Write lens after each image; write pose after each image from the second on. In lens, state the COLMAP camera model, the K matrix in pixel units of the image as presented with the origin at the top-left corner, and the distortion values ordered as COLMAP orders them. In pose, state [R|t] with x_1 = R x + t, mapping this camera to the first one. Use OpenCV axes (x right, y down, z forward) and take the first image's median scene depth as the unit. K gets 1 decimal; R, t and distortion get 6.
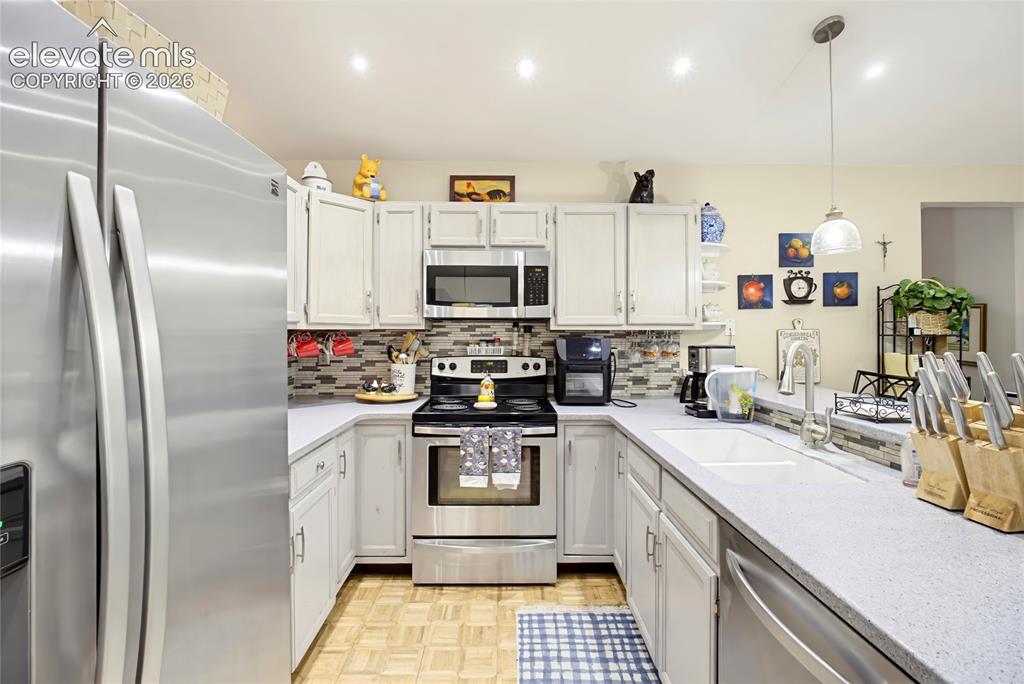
lens RADIAL K [[438.5, 0, 511.9], [0, 438.5, 327.9], [0, 0, 1]] dist [-0.015123, 0.002904]
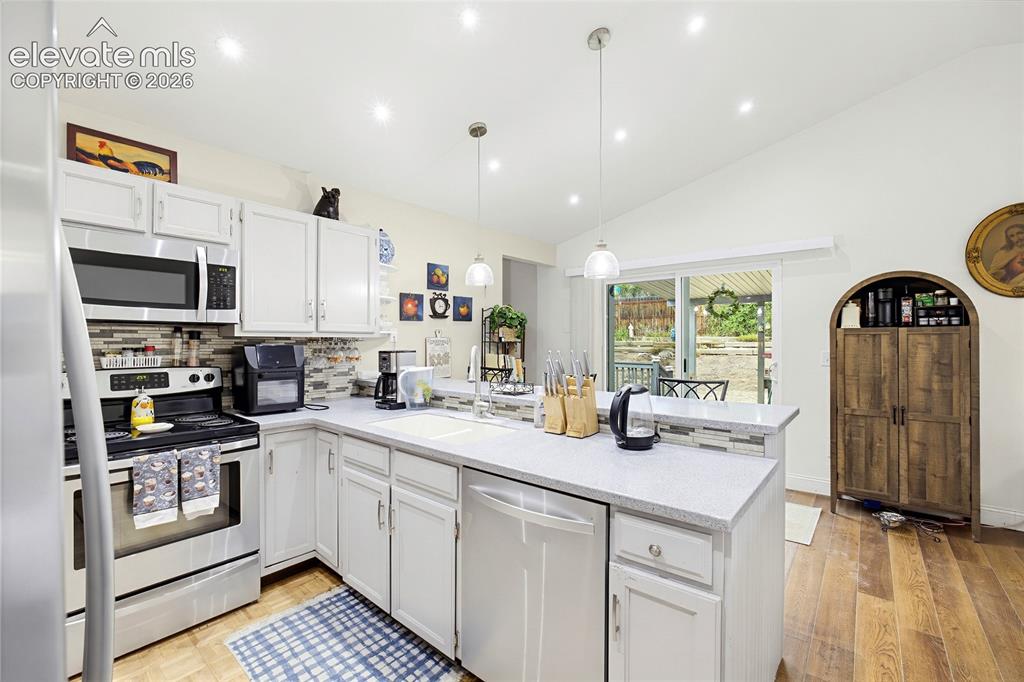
lens RADIAL K [[438.5, 0, 510.0], [0, 438.5, 341.4], [0, 0, 1]] dist [-0.015123, 0.002904]
pose [[0.655613, -0.000145, 0.755097, -0.223666], [-0.011554, 0.999881, 0.010224, -0.000888], [-0.755009, -0.015428, 0.655533, -0.034593]]
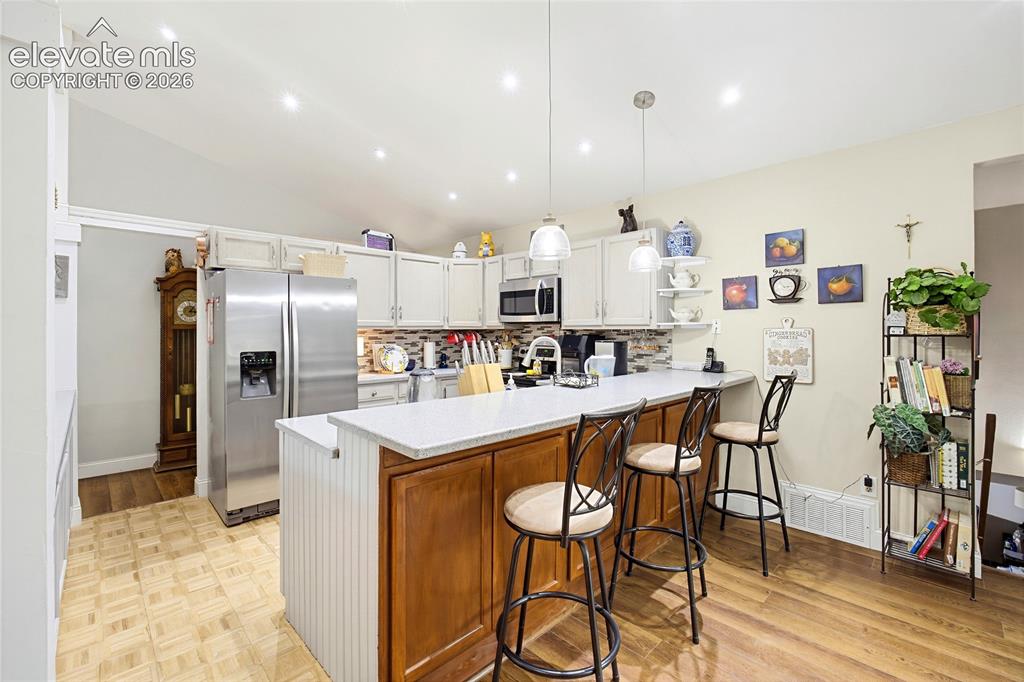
lens RADIAL K [[438.5, 0, 508.3], [0, 438.5, 335.5], [0, 0, 1]] dist [-0.015123, 0.002904]
pose [[0.679356, 0.009420, -0.733749, 1.061326], [0.009904, 0.999709, 0.022004, -0.009395], [0.733742, -0.022216, 0.679064, -0.153408]]
